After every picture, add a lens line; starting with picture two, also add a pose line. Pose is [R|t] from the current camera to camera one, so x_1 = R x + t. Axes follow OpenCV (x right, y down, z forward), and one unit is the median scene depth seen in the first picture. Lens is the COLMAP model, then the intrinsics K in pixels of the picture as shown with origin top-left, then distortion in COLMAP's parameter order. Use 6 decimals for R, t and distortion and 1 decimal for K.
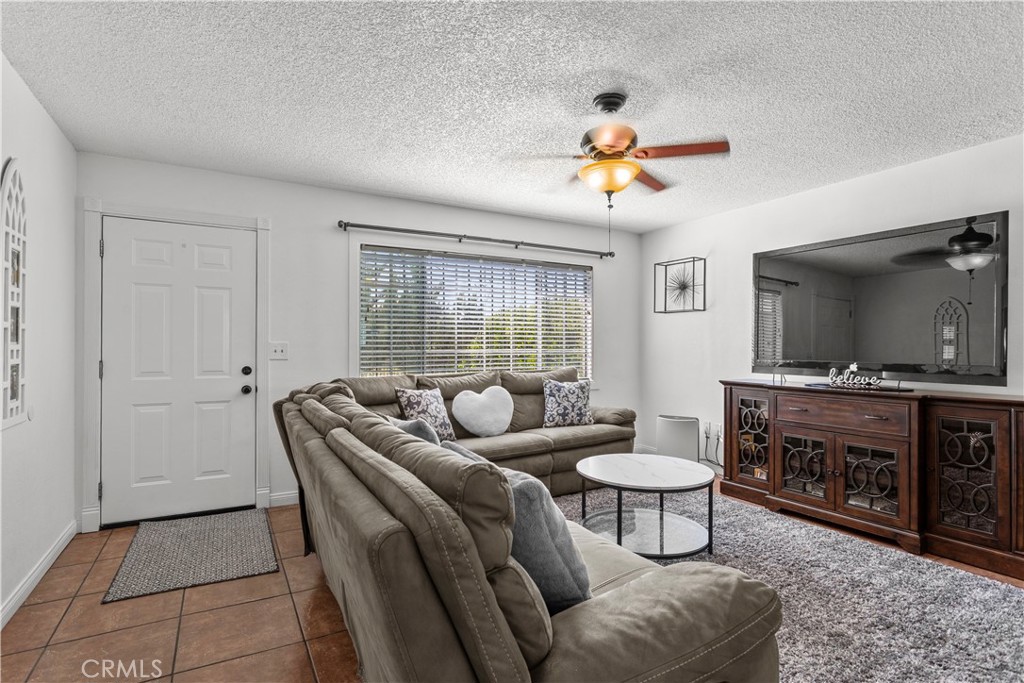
lens RADIAL K [[510.9, 0, 531.2], [0, 510.9, 341.2], [0, 0, 1]] dist [-0.011063, 0.006038]
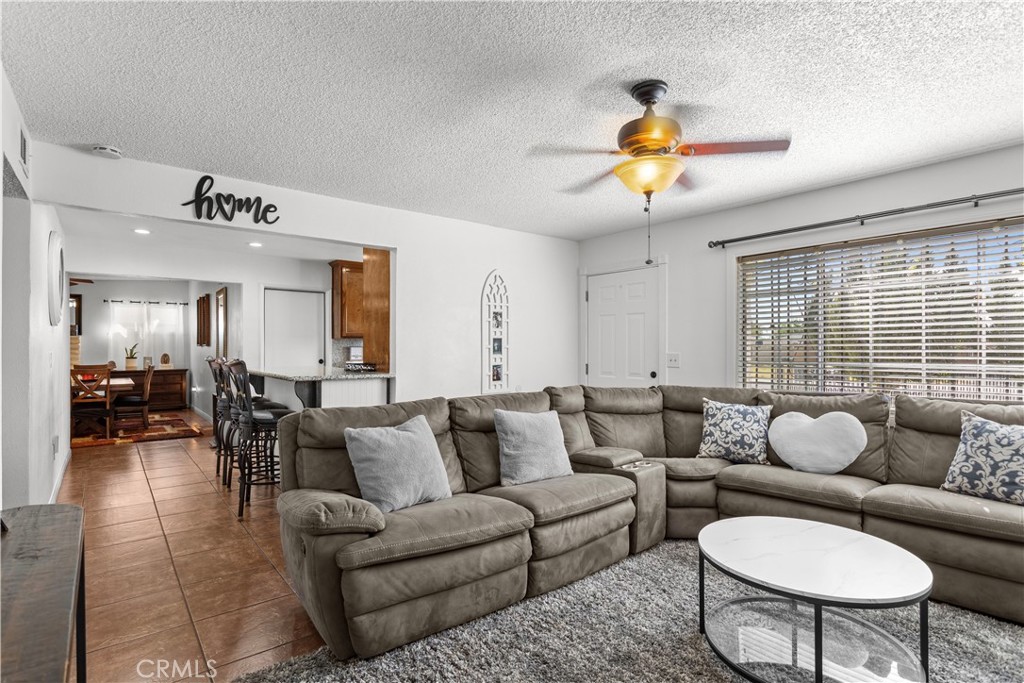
lens RADIAL K [[510.9, 0, 514.4], [0, 510.9, 338.7], [0, 0, 1]] dist [-0.011063, 0.006038]
pose [[0.148199, -0.022085, -0.988711, 0.575056], [0.003409, 0.999756, -0.021821, -0.005835], [0.988952, -0.000136, 0.148238, 0.381950]]
